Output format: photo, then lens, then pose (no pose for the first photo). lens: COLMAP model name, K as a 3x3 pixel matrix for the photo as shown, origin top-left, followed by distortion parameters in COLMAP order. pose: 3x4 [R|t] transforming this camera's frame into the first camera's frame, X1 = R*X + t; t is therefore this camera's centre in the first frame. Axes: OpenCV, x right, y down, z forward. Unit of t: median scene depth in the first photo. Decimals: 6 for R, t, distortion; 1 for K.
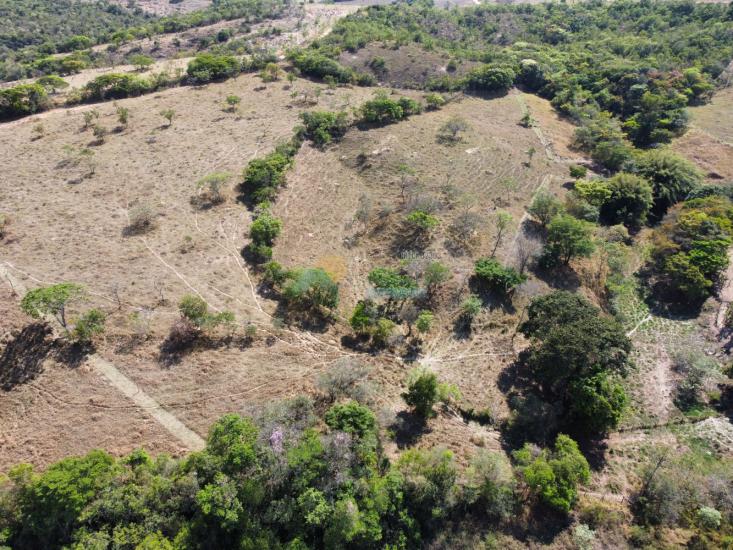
lens RADIAL K [[549.1, 0, 366.5], [0, 549.1, 274.2], [0, 0, 1]] dist [-0.003832, -0.001064]
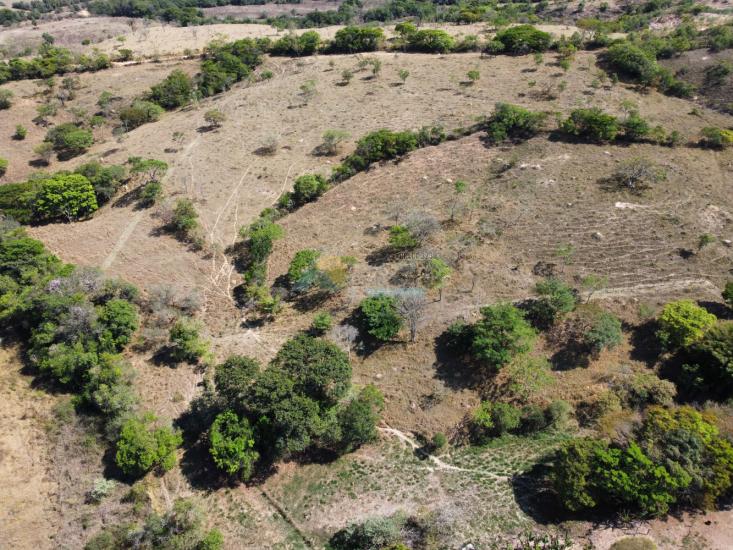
lens RADIAL K [[549.1, 0, 360.3], [0, 549.1, 274.1], [0, 0, 1]] dist [-0.003832, -0.001064]
pose [[0.558400, 0.463273, -0.688163, 0.642711], [-0.403476, 0.876481, 0.262655, -0.224542], [0.724843, 0.130991, 0.676347, 0.269865]]
